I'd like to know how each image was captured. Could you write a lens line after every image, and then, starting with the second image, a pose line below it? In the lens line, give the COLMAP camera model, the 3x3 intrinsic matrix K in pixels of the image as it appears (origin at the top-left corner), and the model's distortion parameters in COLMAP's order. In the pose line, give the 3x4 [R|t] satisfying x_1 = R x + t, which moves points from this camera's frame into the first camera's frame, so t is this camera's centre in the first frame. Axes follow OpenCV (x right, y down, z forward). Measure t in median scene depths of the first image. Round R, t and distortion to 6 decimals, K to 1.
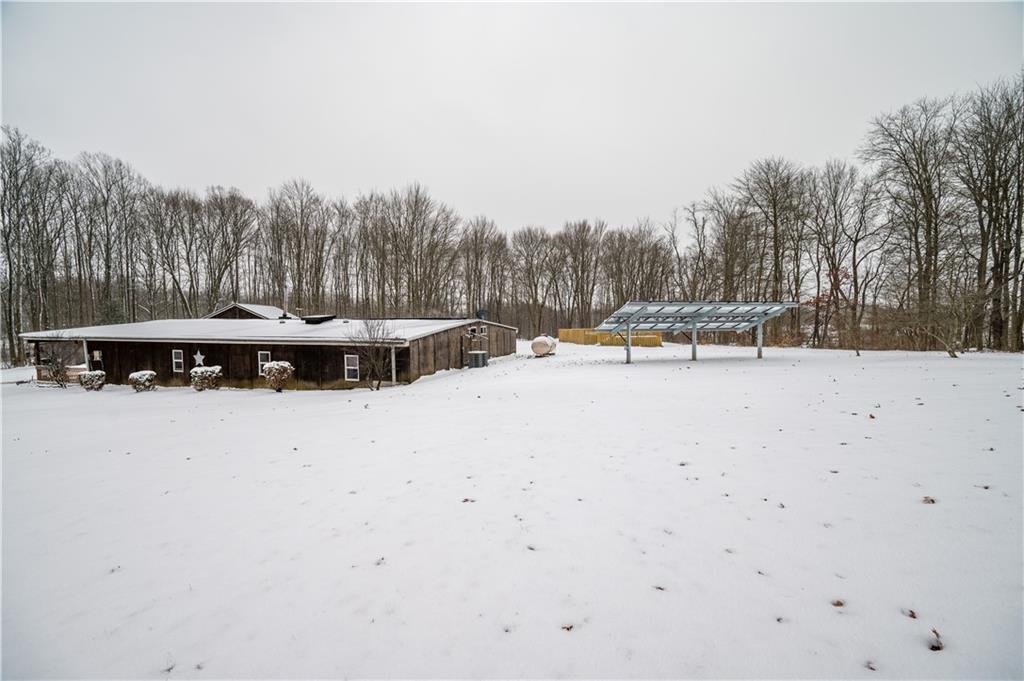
lens RADIAL K [[433.1, 0, 511.0], [0, 433.1, 318.2], [0, 0, 1]] dist [0.000447, -0.000004]
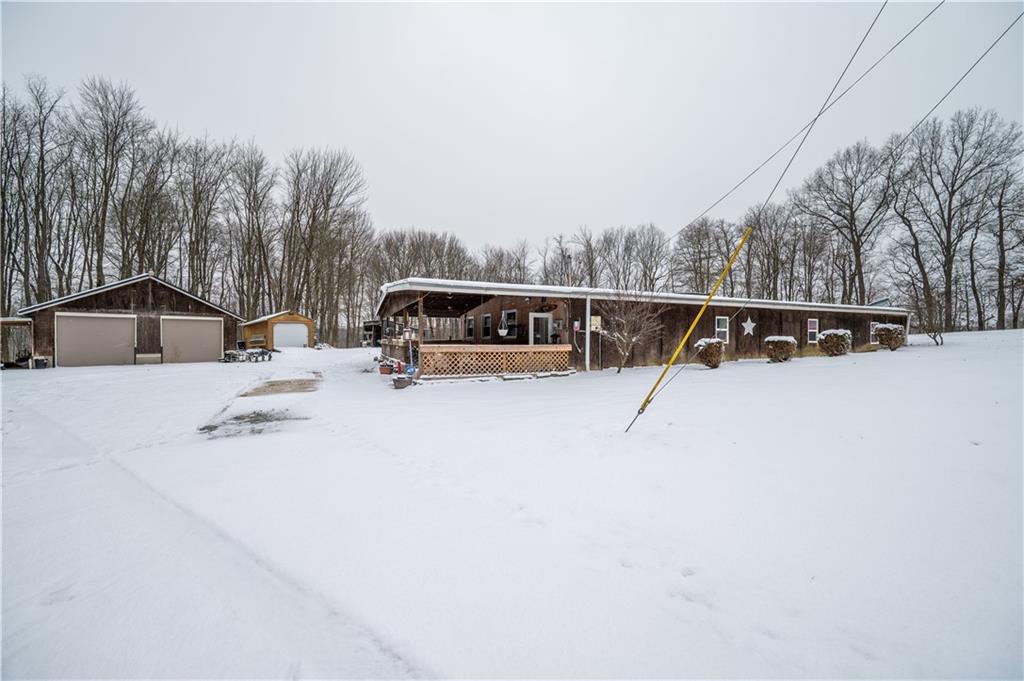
lens RADIAL K [[413.4, 0, 508.8], [0, 413.4, 337.3], [0, 0, 1]] dist [0.001918, -0.000182]
pose [[0.756367, 0.010431, 0.654065, -1.573069], [-0.009608, 0.999942, -0.004837, 0.120041], [-0.654077, -0.002626, 0.756423, 0.681861]]
